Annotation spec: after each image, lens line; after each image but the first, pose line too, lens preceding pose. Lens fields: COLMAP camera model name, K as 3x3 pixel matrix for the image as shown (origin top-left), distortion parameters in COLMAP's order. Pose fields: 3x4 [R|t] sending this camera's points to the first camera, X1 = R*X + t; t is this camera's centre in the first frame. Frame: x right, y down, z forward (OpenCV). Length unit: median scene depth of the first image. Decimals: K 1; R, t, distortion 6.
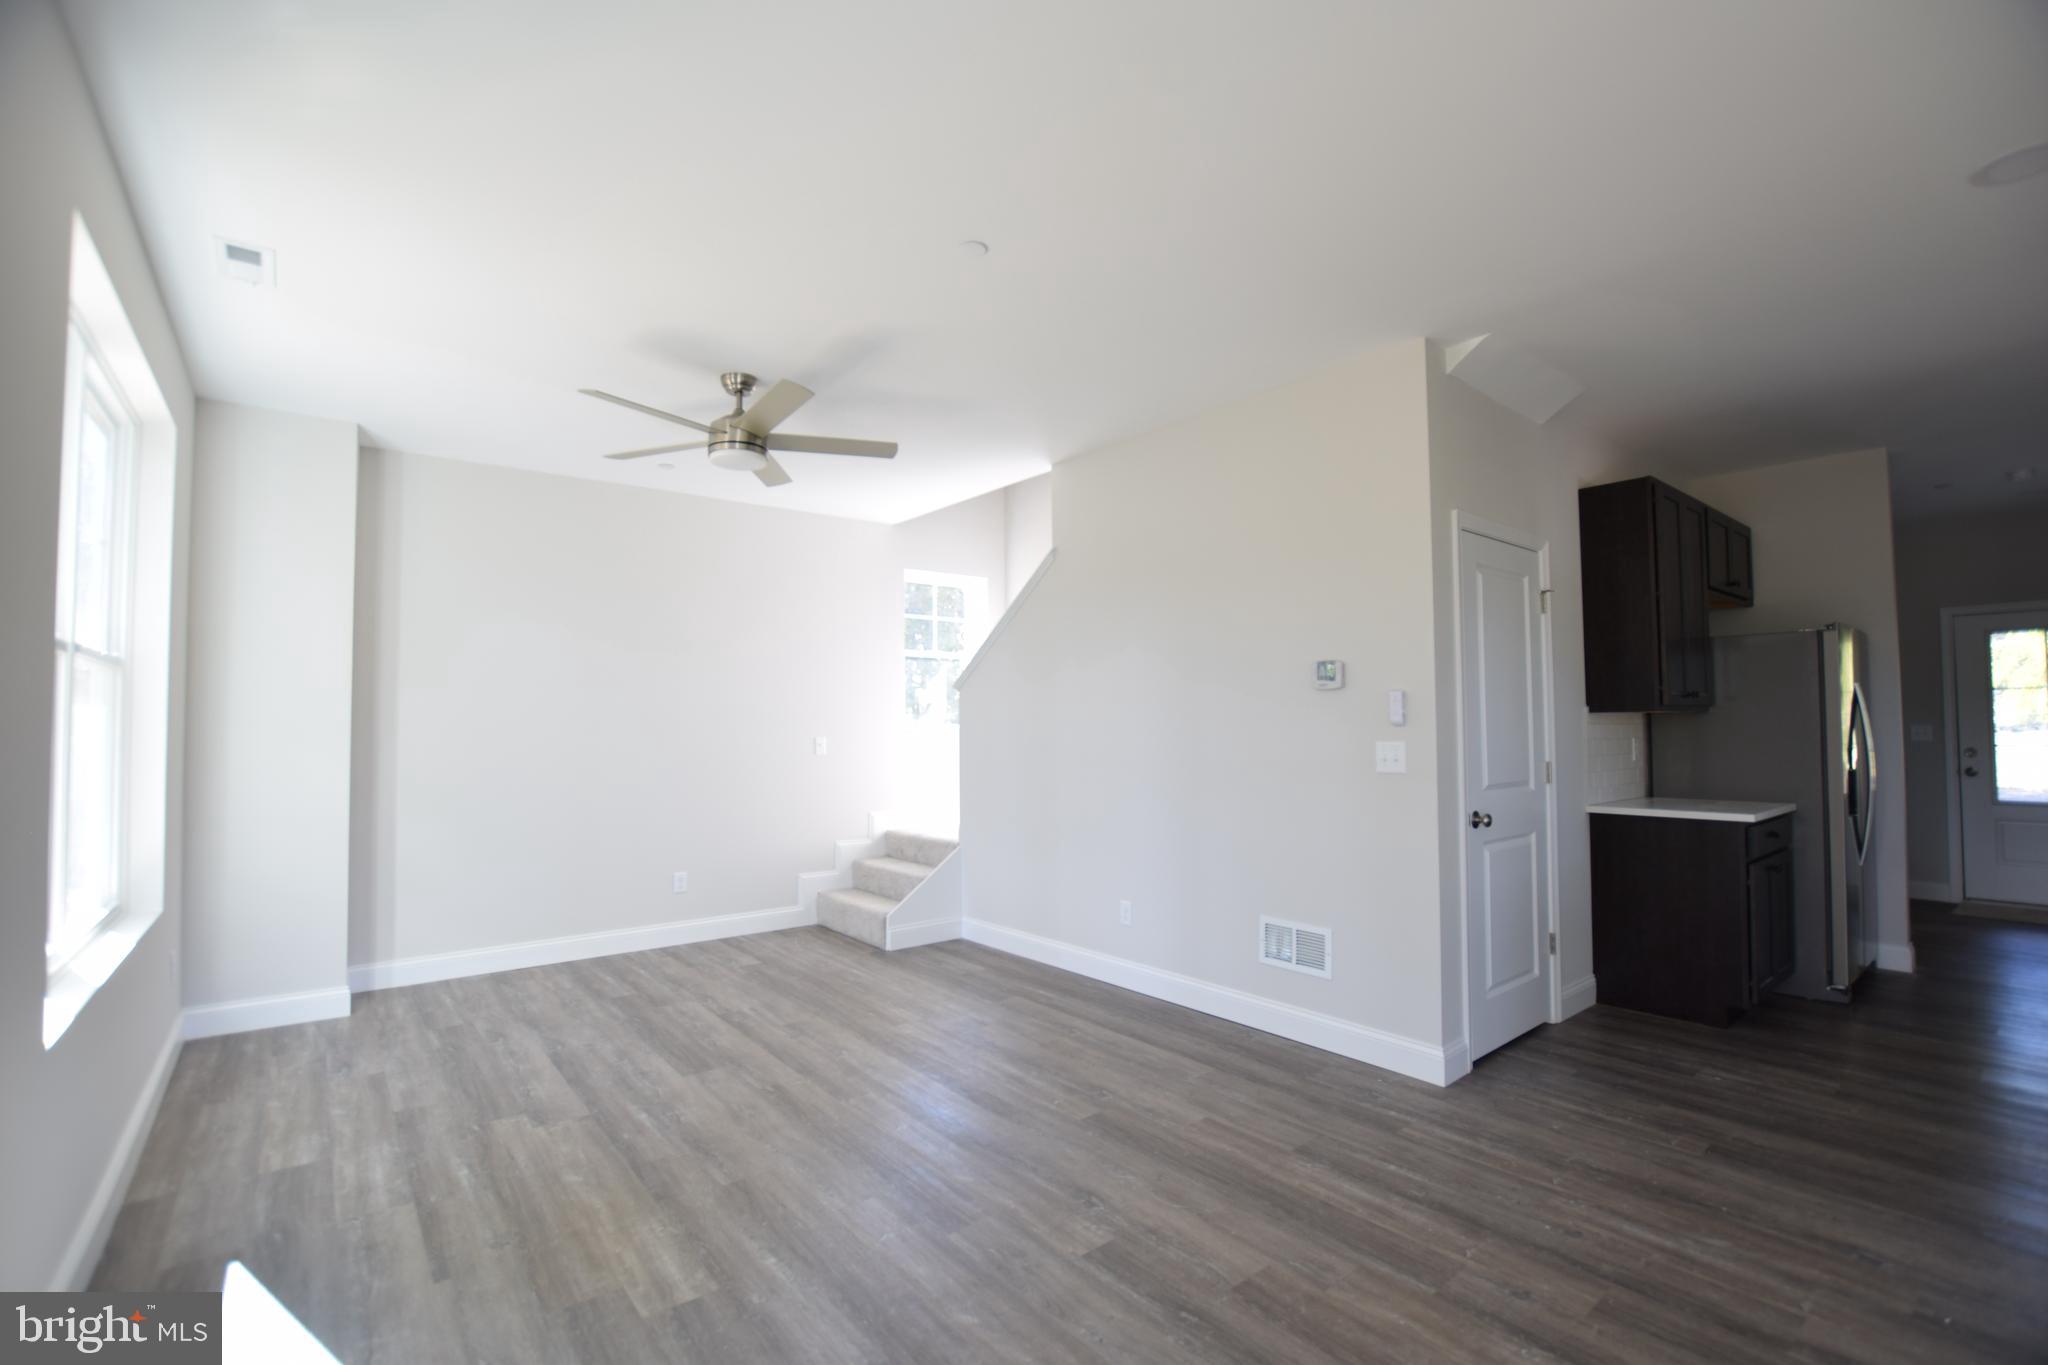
lens RADIAL K [[903.4, 0, 1030.1], [0, 903.4, 691.8], [0, 0, 1]] dist [-0.034384, 0.004639]
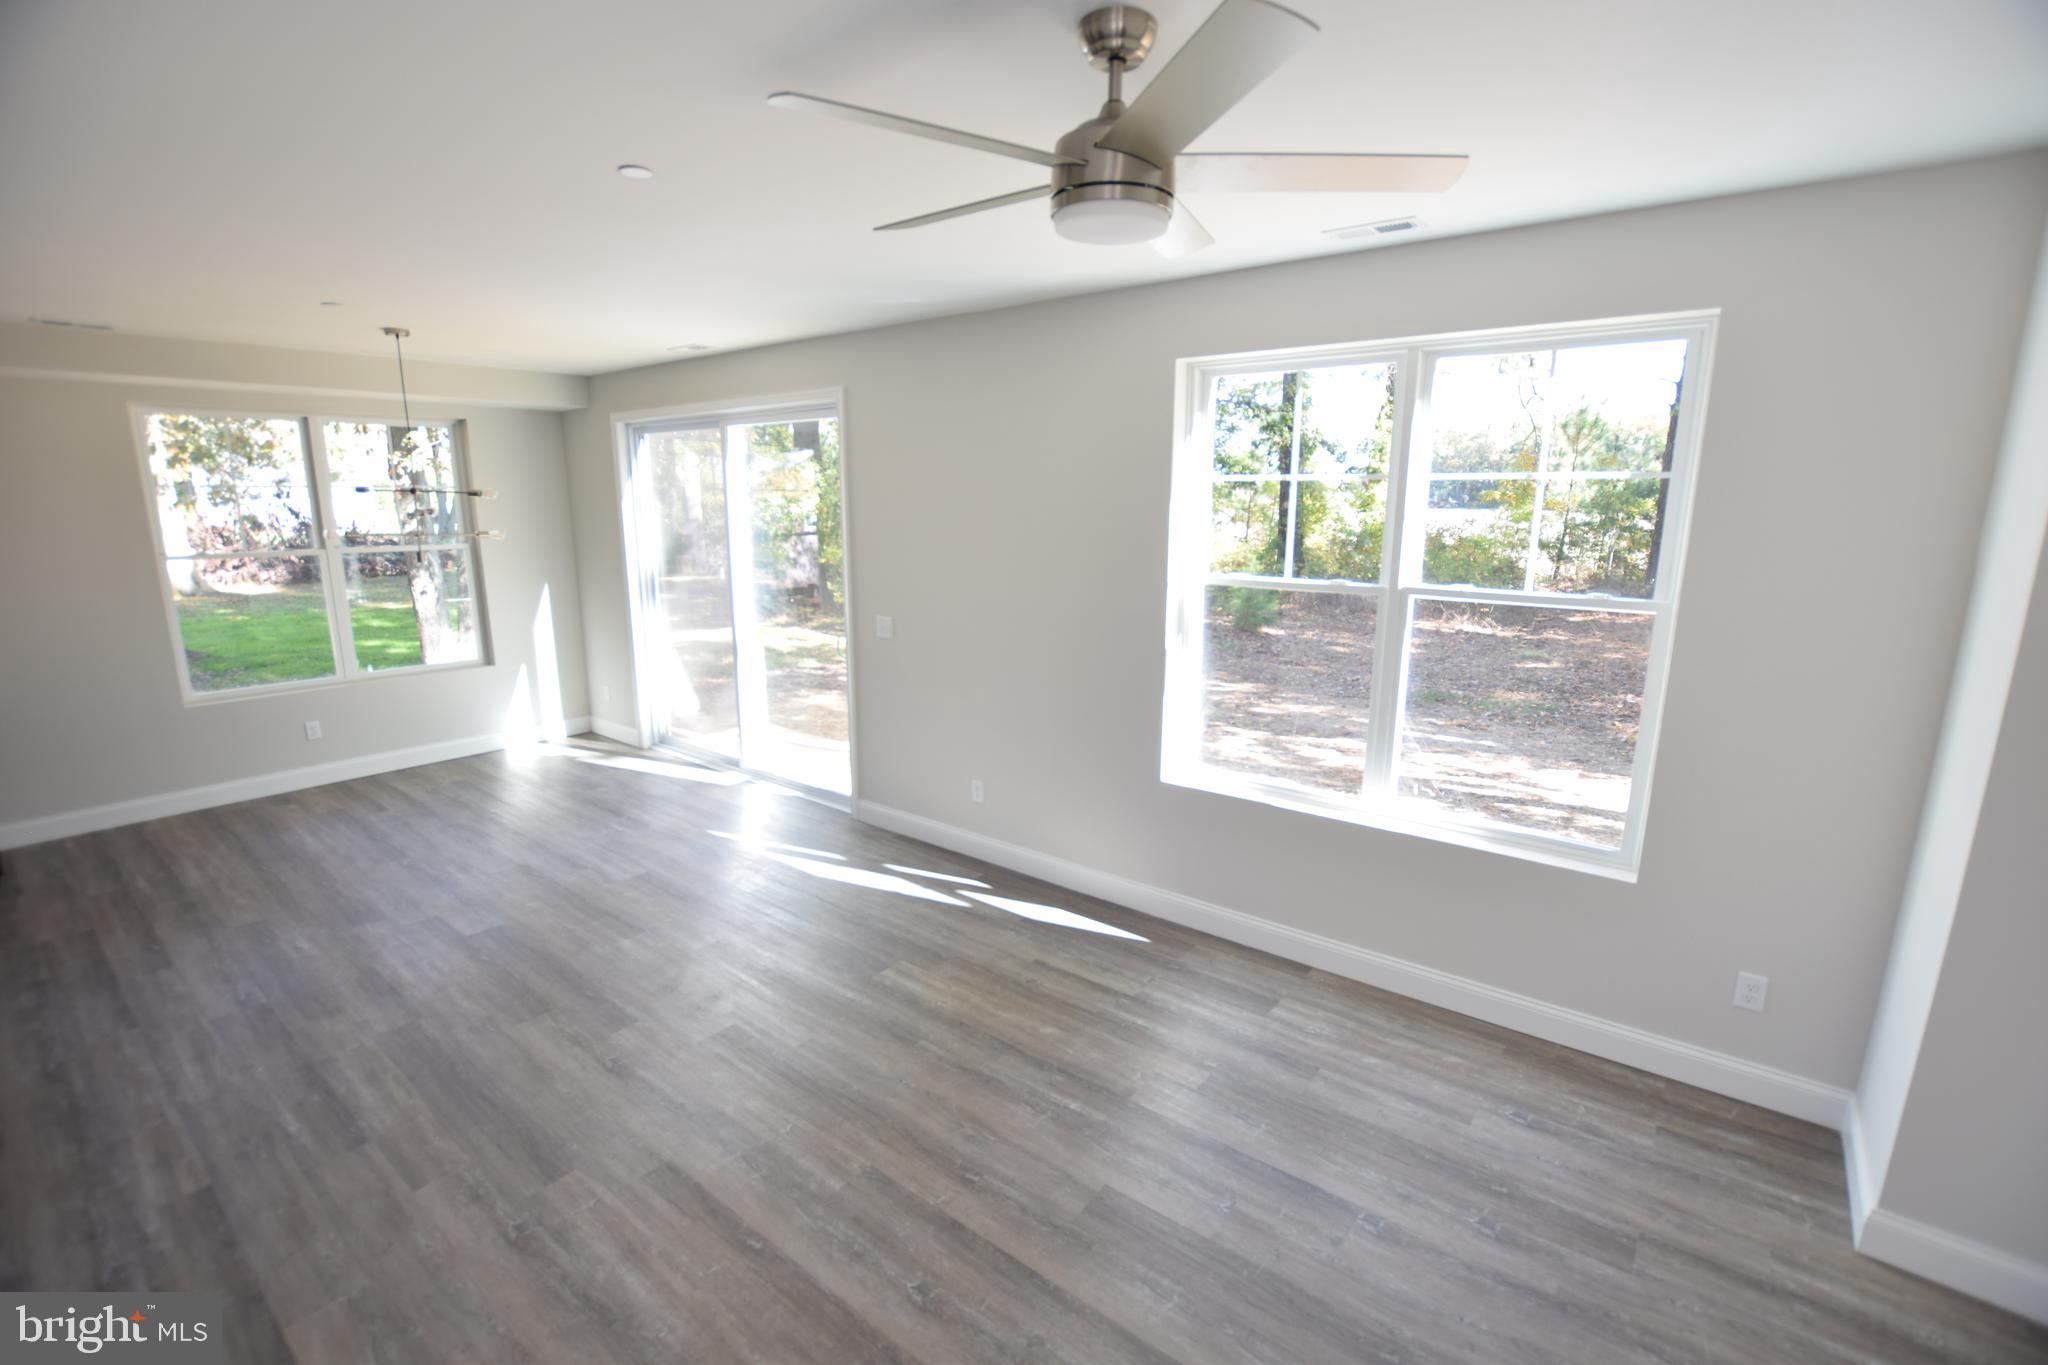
lens RADIAL K [[903.4, 0, 1030.1], [0, 903.4, 691.8], [0, 0, 1]] dist [-0.034384, 0.004639]
pose [[-0.973935, 0.051219, -0.220969, -0.188519], [0.012505, 0.984815, 0.173155, -0.108962], [0.226482, 0.165878, -0.959787, 1.692651]]
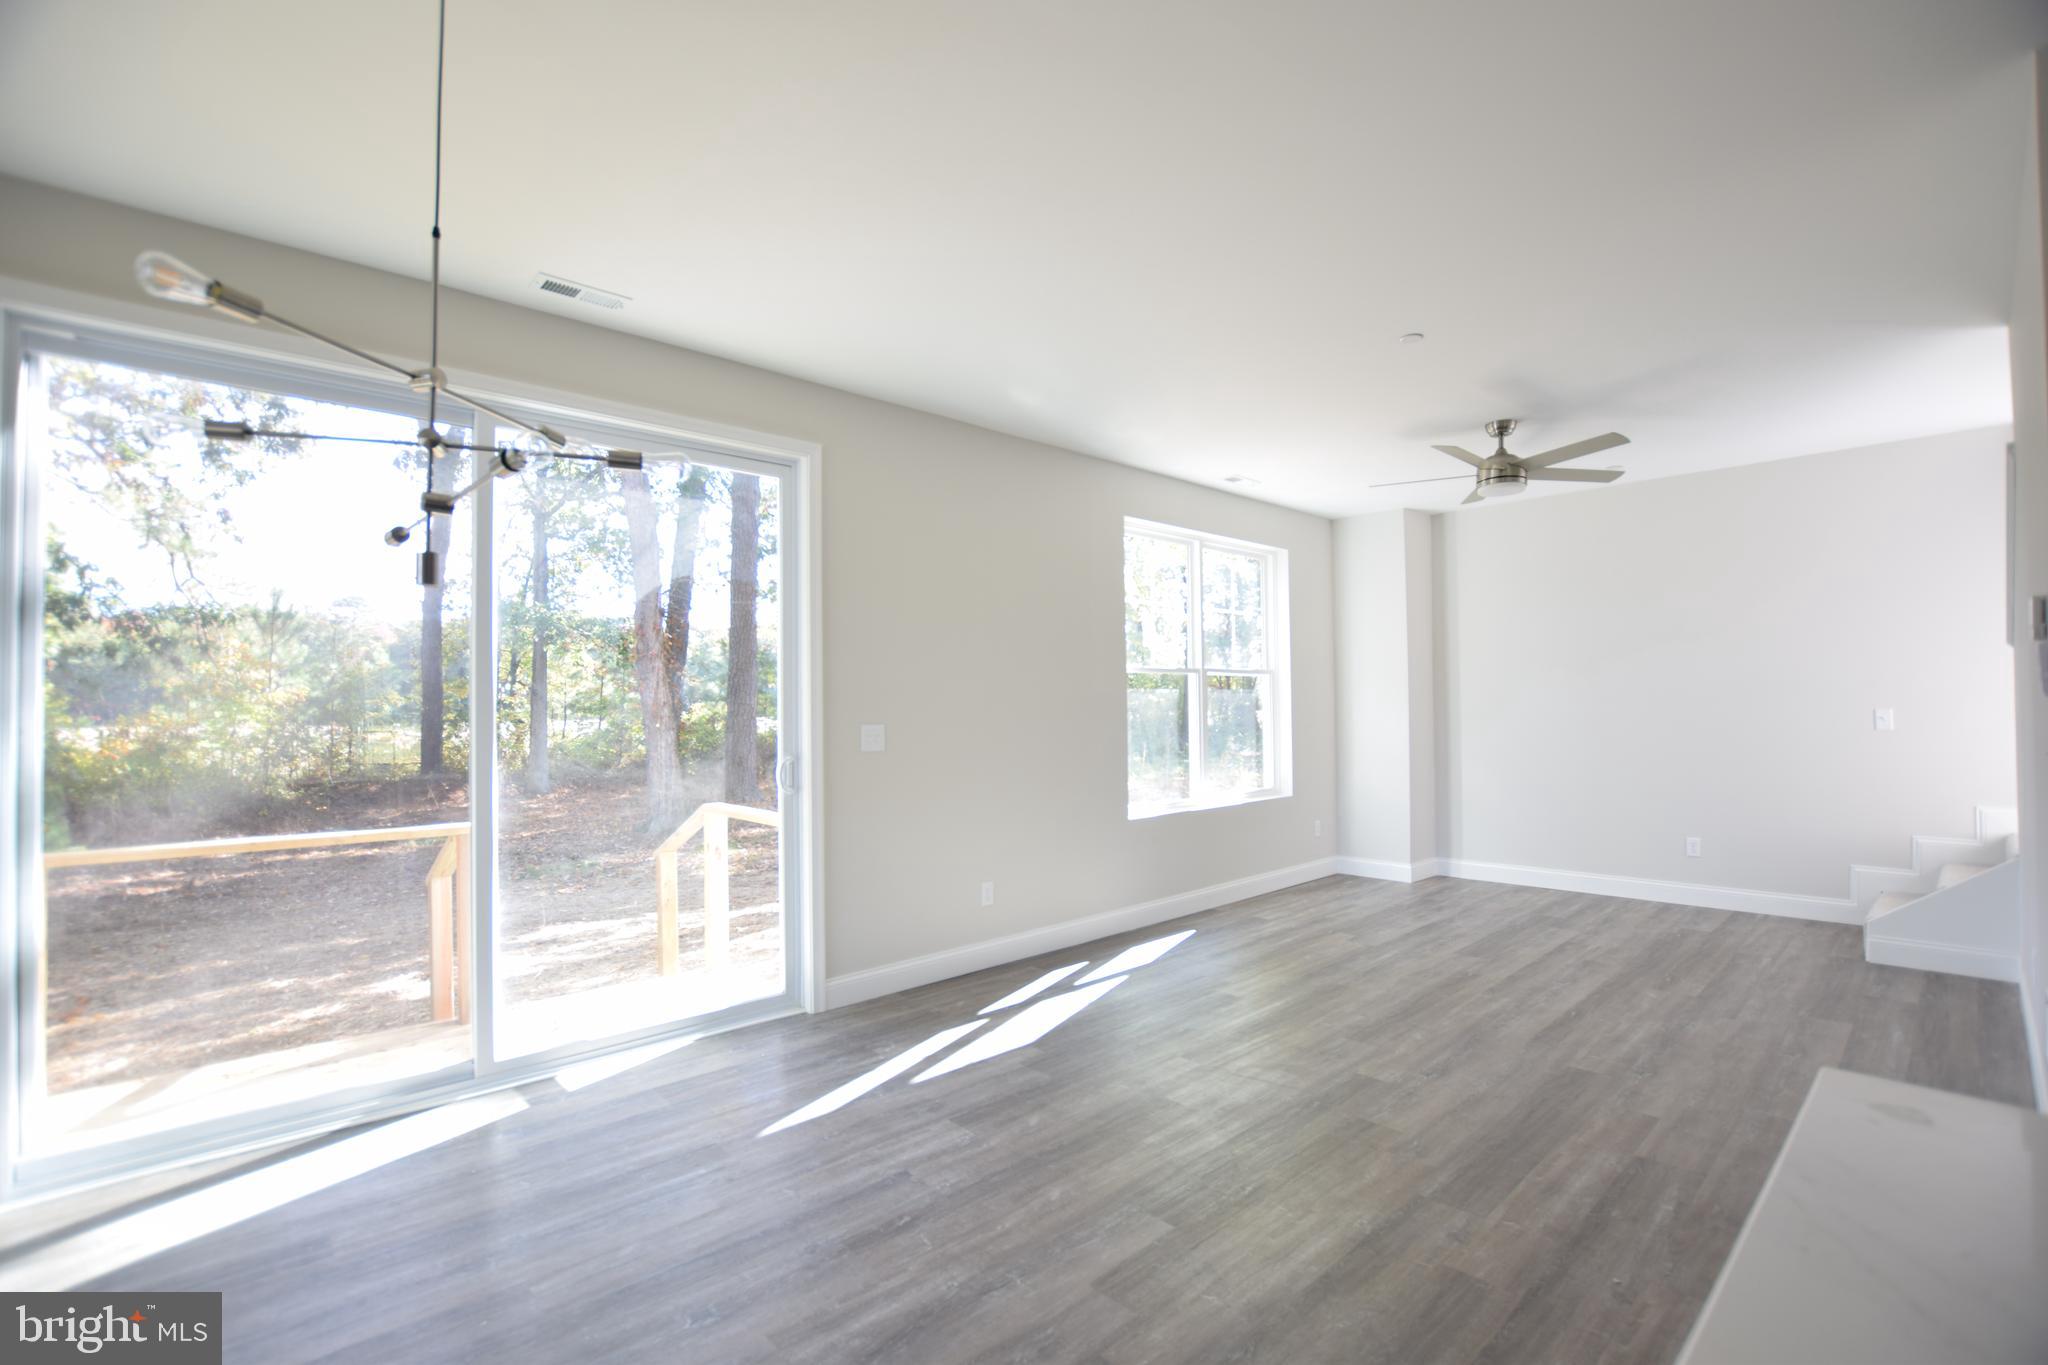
lens RADIAL K [[899.7, 0, 1032.2], [0, 899.7, 687.0], [0, 0, 1]] dist [-0.025629, -0.000862]
pose [[0.072922, -0.018538, -0.997165, 0.992725], [0.049589, 0.998658, -0.014939, 0.004626], [0.996104, -0.048359, 0.073744, 0.274324]]
